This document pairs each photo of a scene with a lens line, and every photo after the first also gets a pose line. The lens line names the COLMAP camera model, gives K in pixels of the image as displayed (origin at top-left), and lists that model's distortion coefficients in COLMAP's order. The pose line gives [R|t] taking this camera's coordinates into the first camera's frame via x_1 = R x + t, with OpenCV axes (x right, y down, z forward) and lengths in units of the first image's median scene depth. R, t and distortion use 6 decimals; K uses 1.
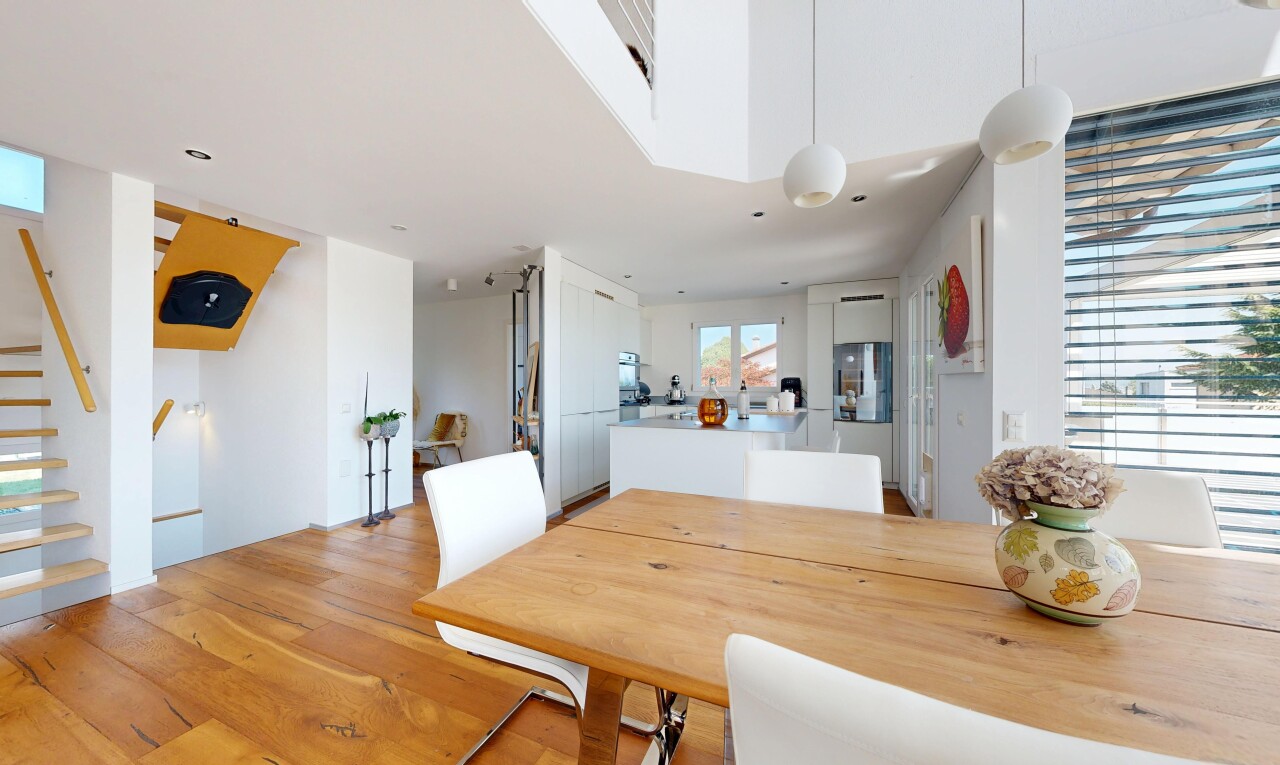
lens RADIAL K [[426.9, 0, 643.9], [0, 426.9, 384.8], [0, 0, 1]] dist [0.017725, 0.000016]
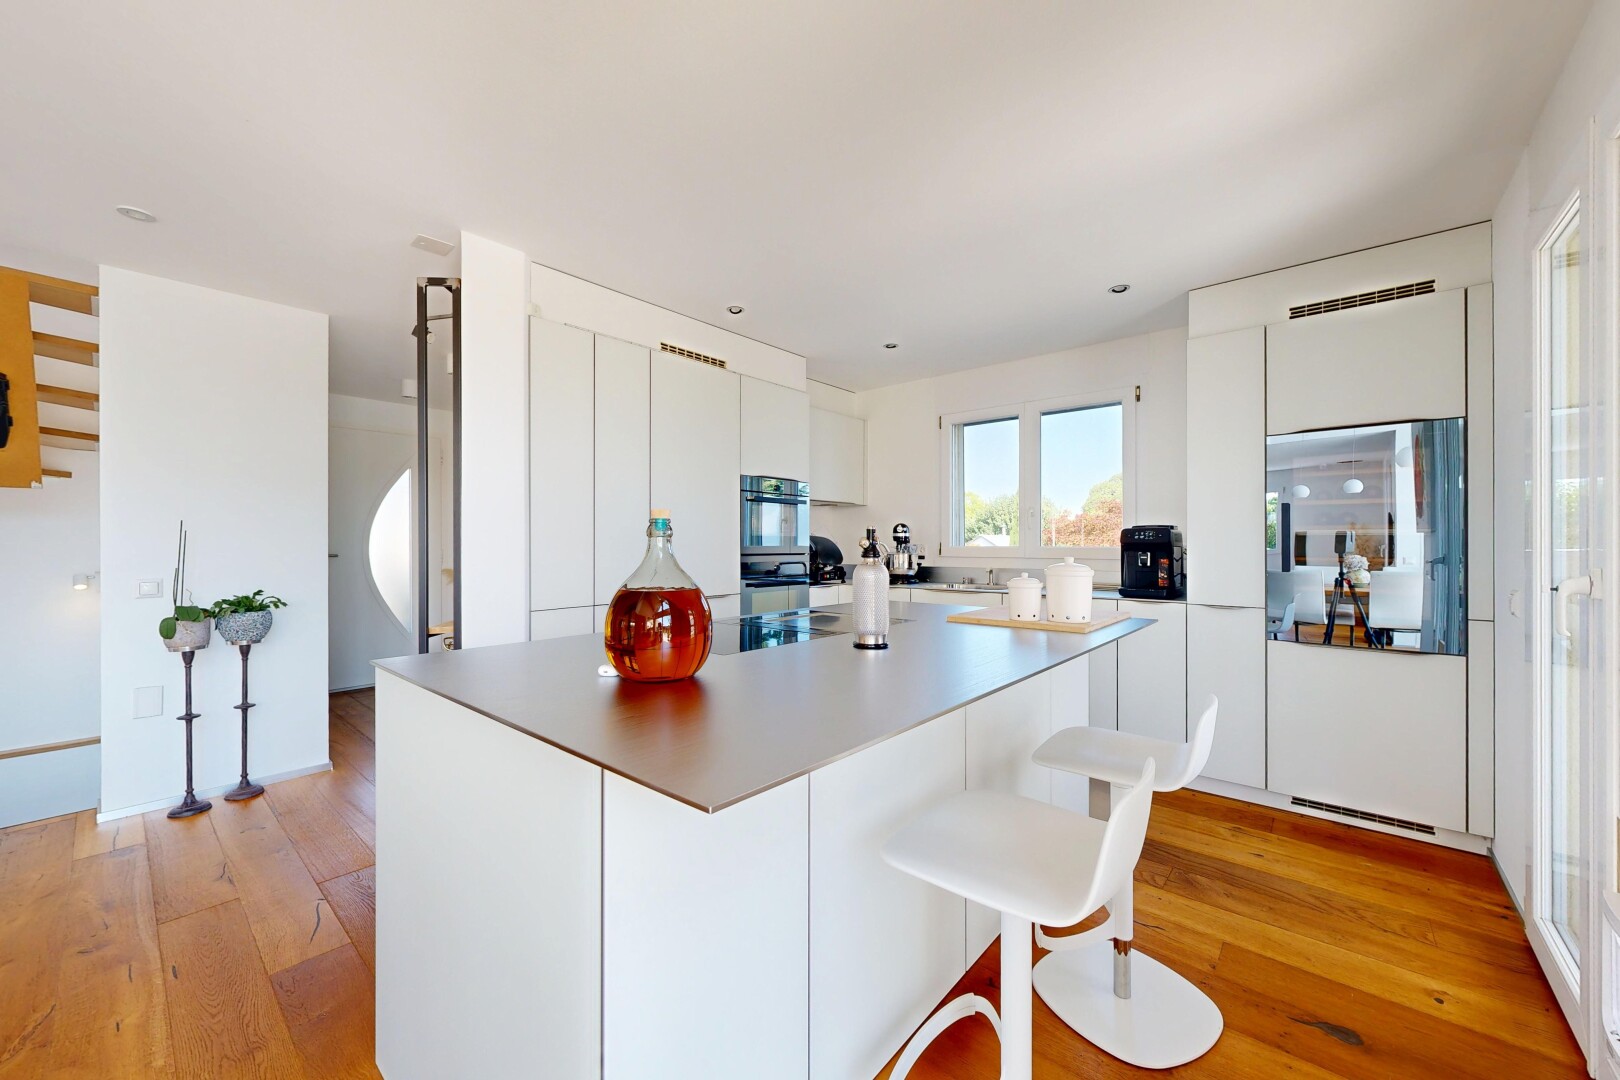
lens RADIAL K [[605.0, 0, 816.1], [0, 605.0, 541.4], [0, 0, 1]] dist [0.010646, 0.000001]
pose [[0.953956, -0.002696, -0.299933, 0.235700], [0.001502, 0.999990, -0.004209, 0.000438], [0.299941, 0.003565, 0.953951, 0.389628]]
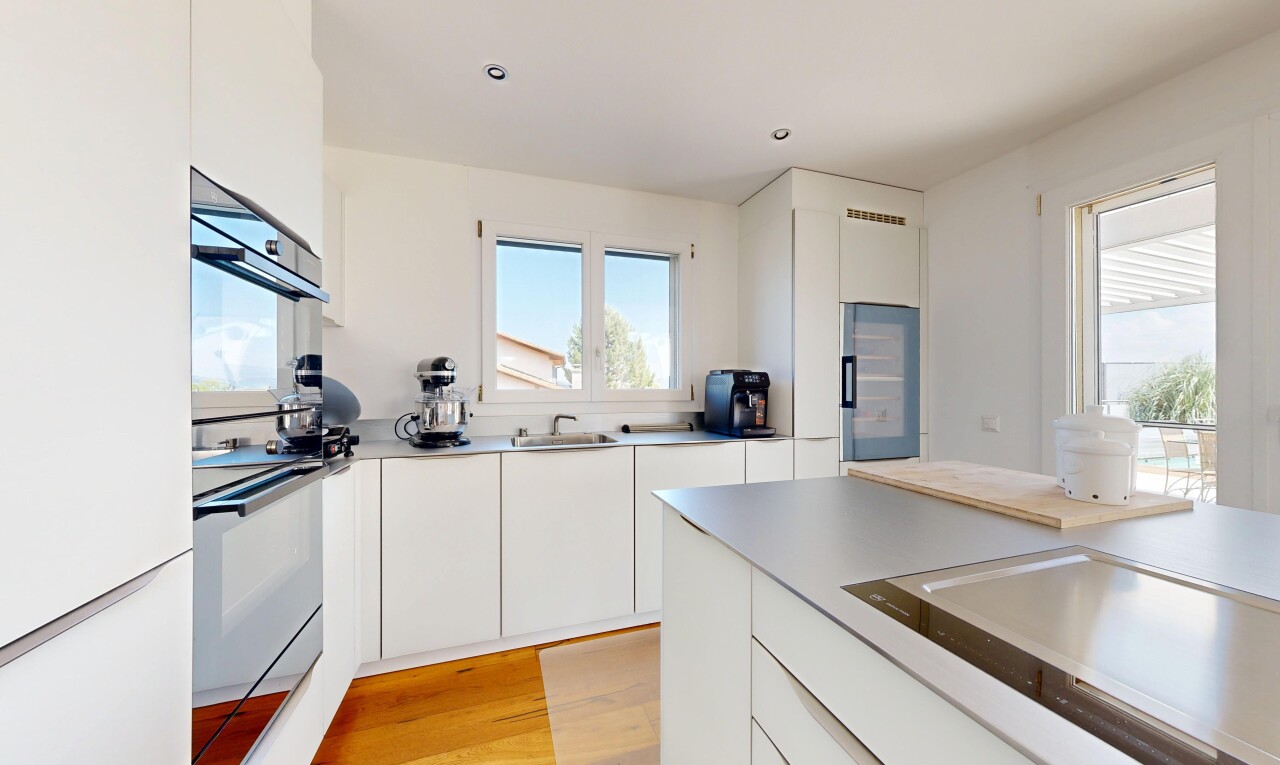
lens RADIAL K [[426.9, 0, 643.9], [0, 426.9, 384.8], [0, 0, 1]] dist [0.017725, 0.000016]
pose [[0.744177, 0.001368, 0.667981, -0.043509], [0.000566, 0.999996, -0.002678, 0.000014], [-0.667983, 0.002371, 0.744173, 0.824772]]
